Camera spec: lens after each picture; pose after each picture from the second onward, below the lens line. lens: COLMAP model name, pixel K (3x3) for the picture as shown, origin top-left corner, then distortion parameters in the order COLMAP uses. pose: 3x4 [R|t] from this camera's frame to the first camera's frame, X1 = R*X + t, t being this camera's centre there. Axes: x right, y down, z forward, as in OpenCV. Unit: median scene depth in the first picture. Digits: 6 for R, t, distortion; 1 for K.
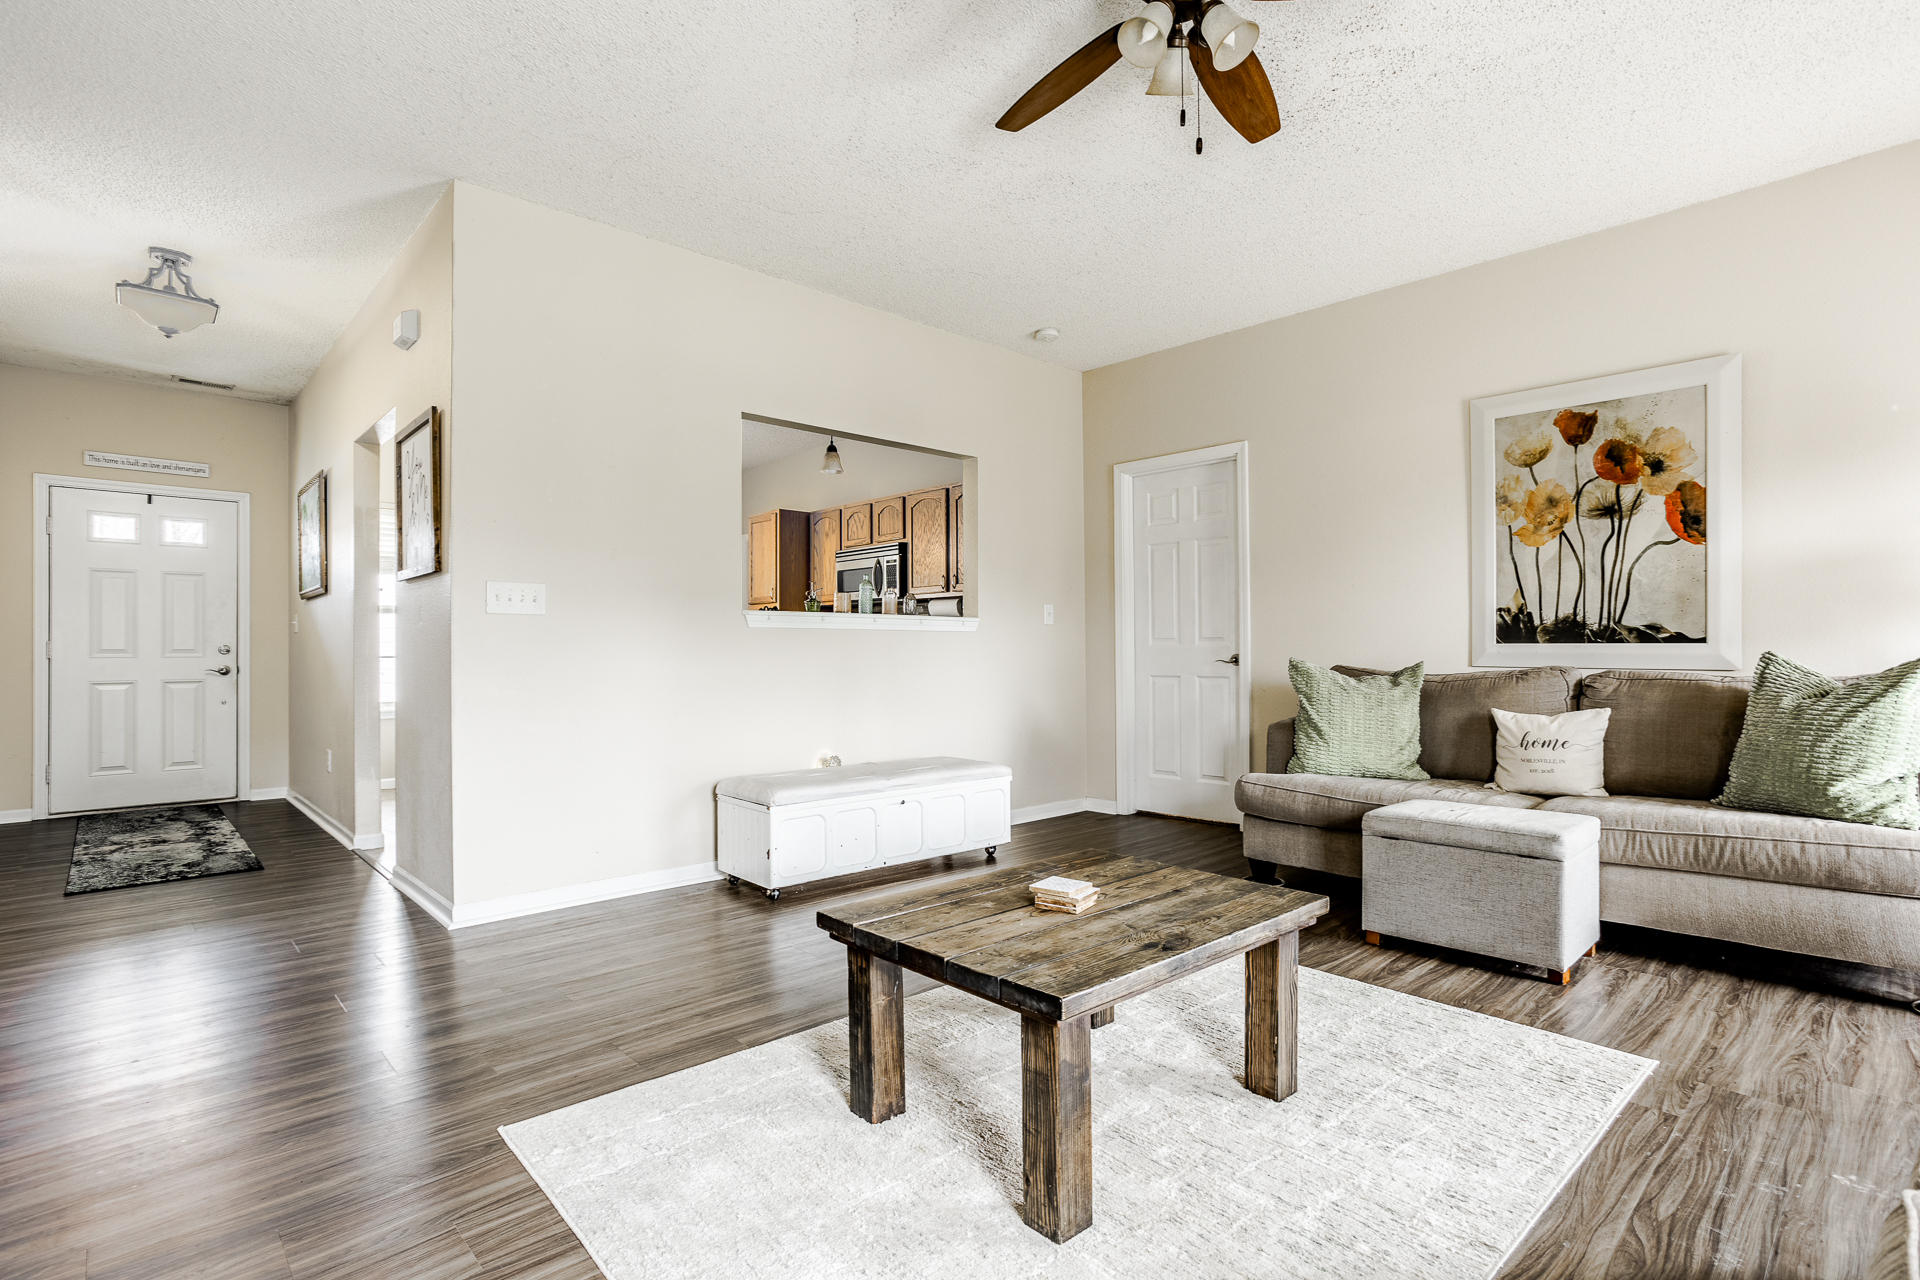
lens RADIAL K [[936.2, 0, 975.2], [0, 936.2, 641.1], [0, 0, 1]] dist [-0.044332, 0.025146]
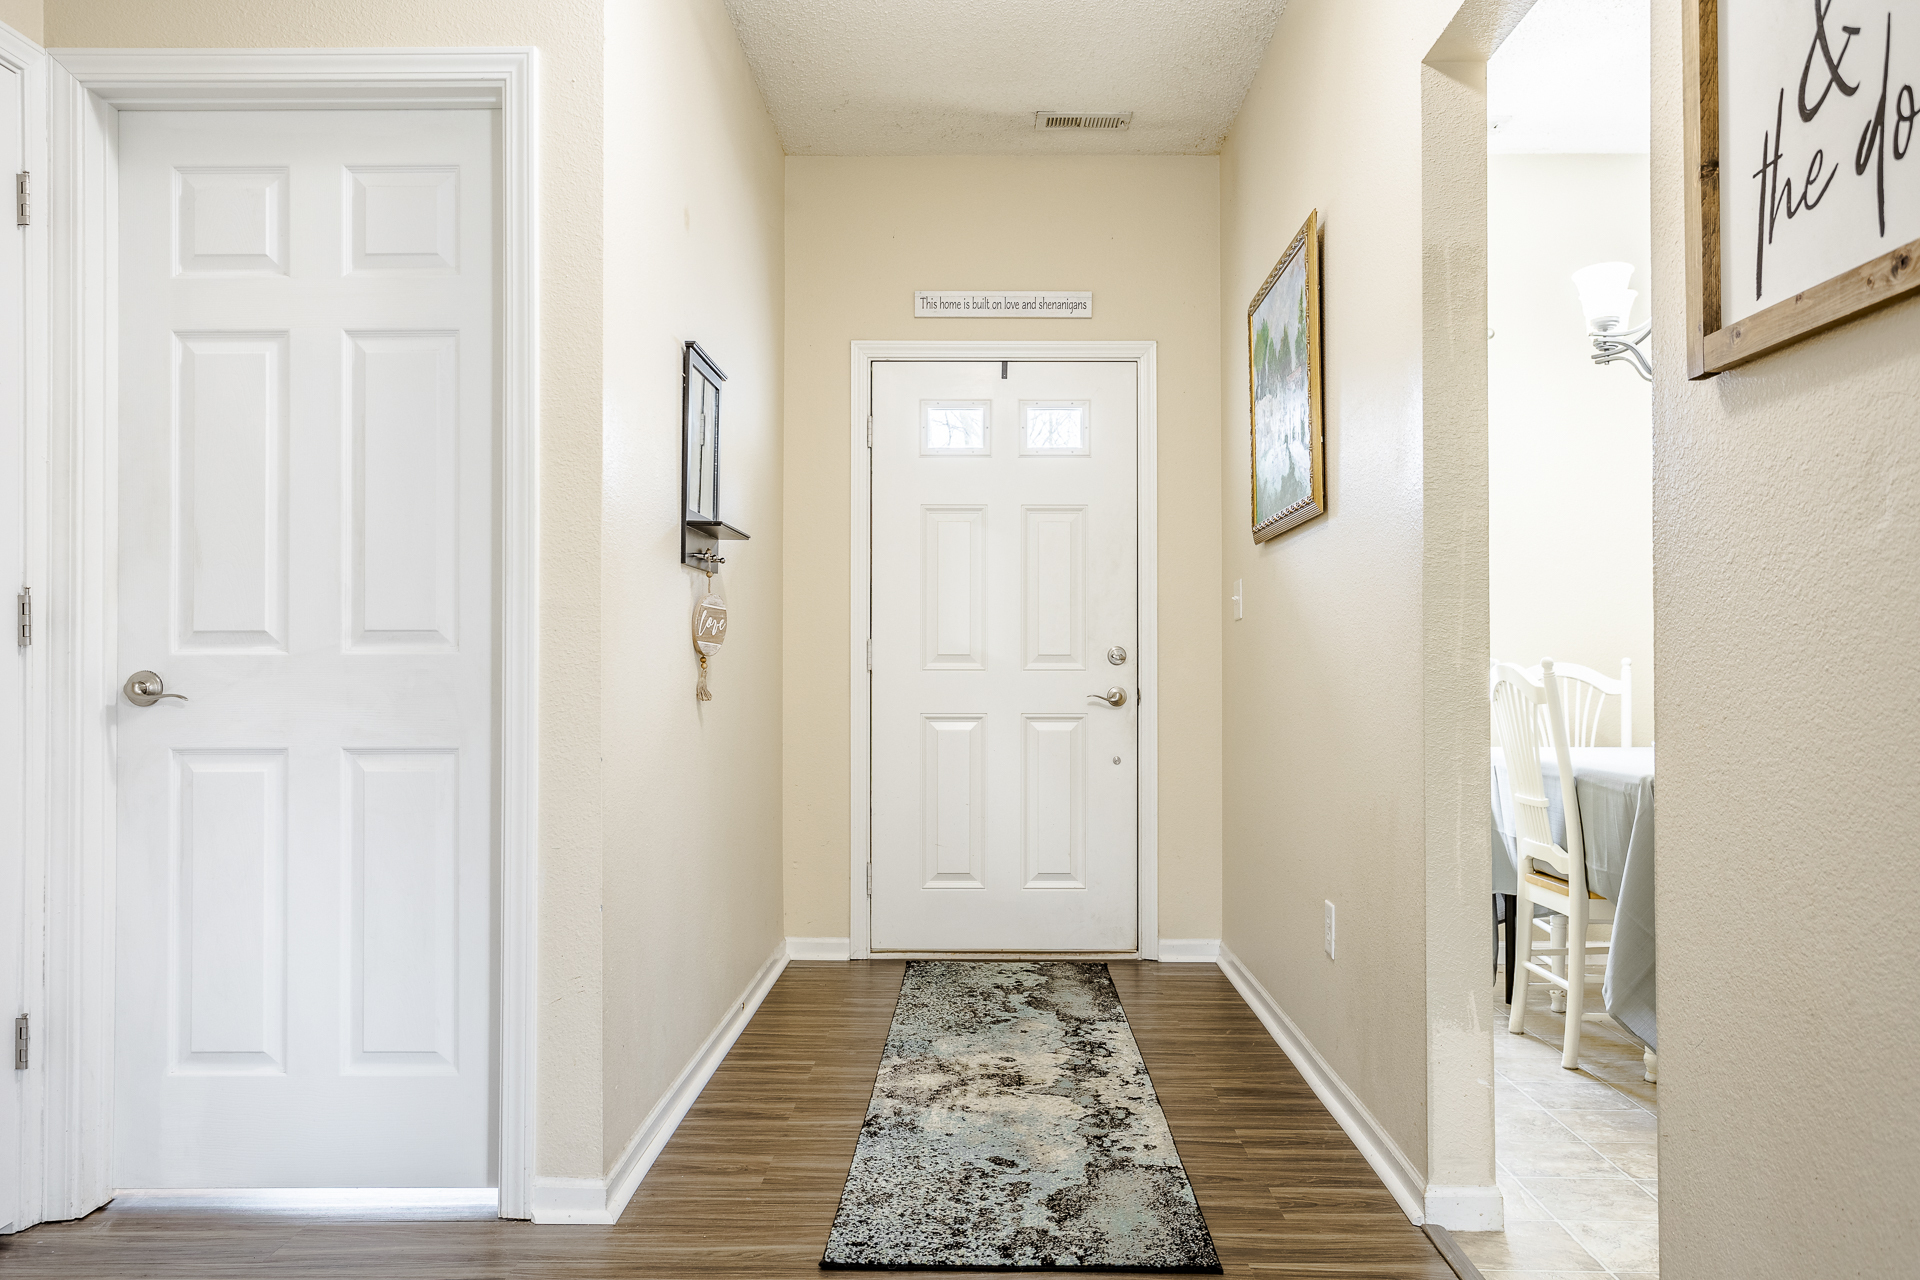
lens RADIAL K [[1547.5, 0, 961.6], [0, 1547.5, 643.6], [0, 0, 1]] dist [-0.001878, -0.000457]
pose [[0.714397, -0.004995, -0.699723, -0.309095], [0.002048, 0.999985, -0.005048, 0.007413], [0.699738, 0.002173, 0.714396, 0.364162]]
